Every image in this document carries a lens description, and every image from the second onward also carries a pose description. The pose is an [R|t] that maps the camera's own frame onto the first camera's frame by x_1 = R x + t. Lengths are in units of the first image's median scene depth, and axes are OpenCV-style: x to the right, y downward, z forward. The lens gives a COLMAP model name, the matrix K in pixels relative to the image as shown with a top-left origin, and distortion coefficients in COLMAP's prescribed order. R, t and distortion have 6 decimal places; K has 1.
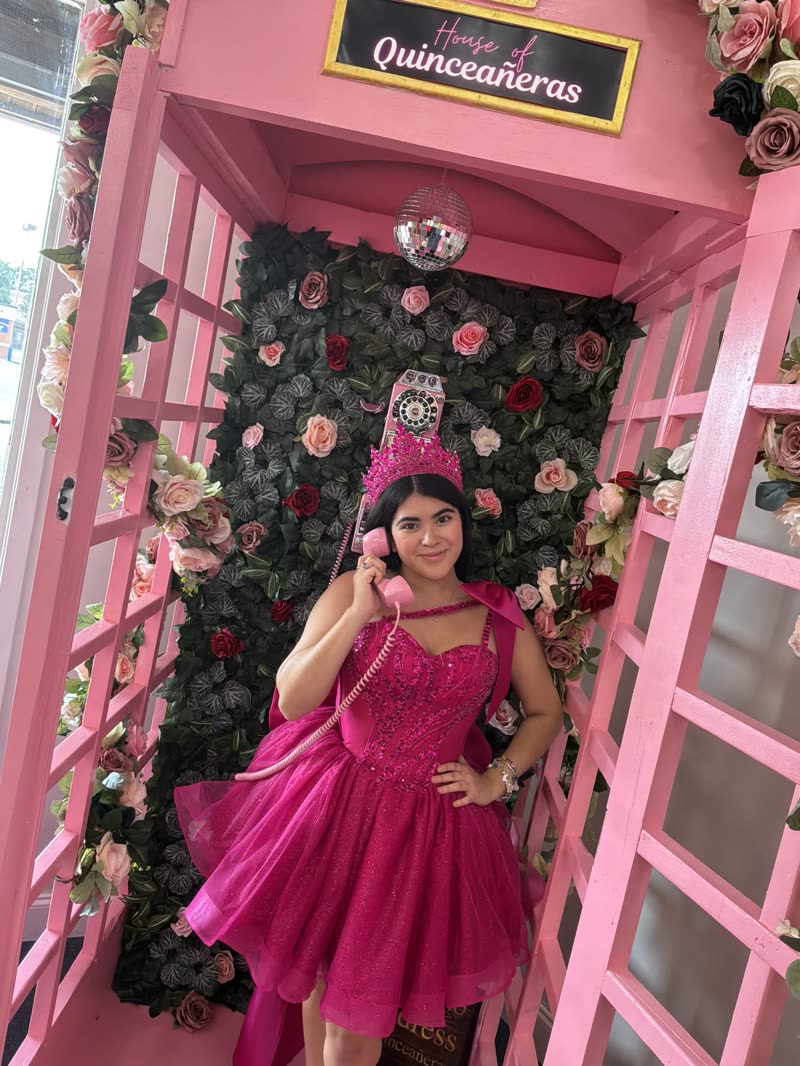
lens RADIAL K [[738.7, 0, 402.9], [0, 738.7, 477.0], [0, 0, 1]] dist [0.067741, -0.080053]
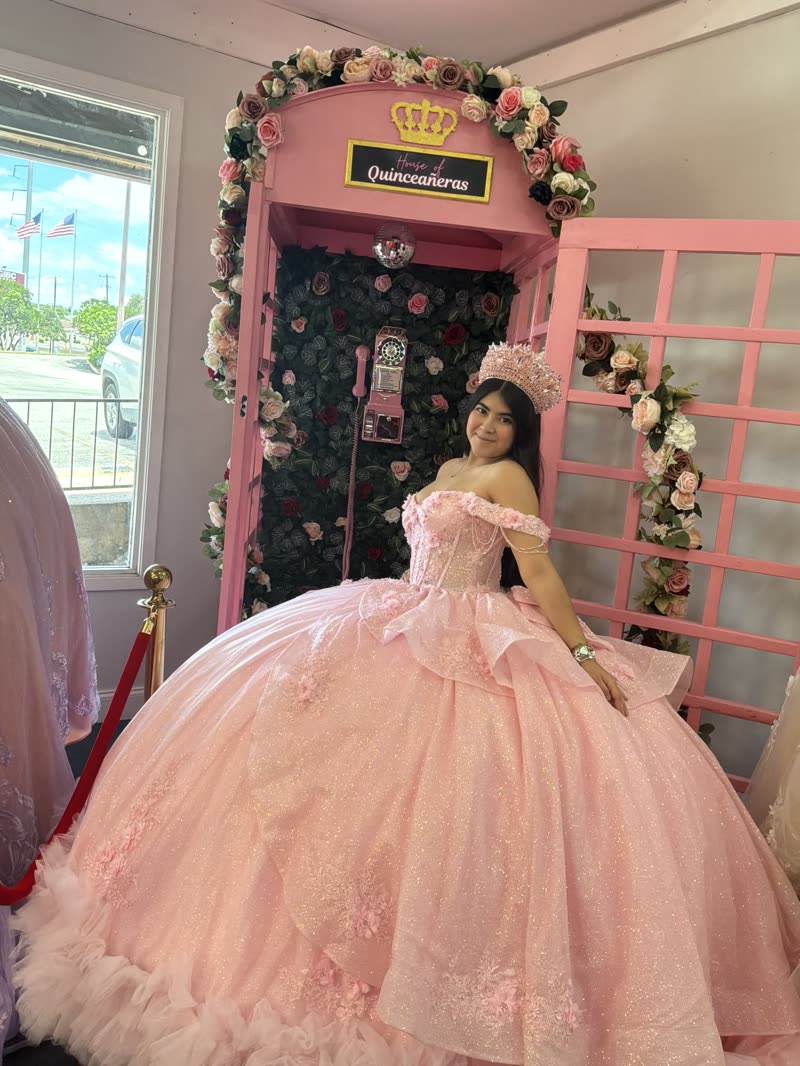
lens RADIAL K [[738.7, 0, 402.9], [0, 738.7, 477.0], [0, 0, 1]] dist [0.067741, -0.080053]
pose [[0.989333, -0.117551, 0.086038, -0.131560], [0.112221, 0.991596, 0.064378, 0.086064], [-0.092883, -0.054036, 0.994210, -0.662448]]
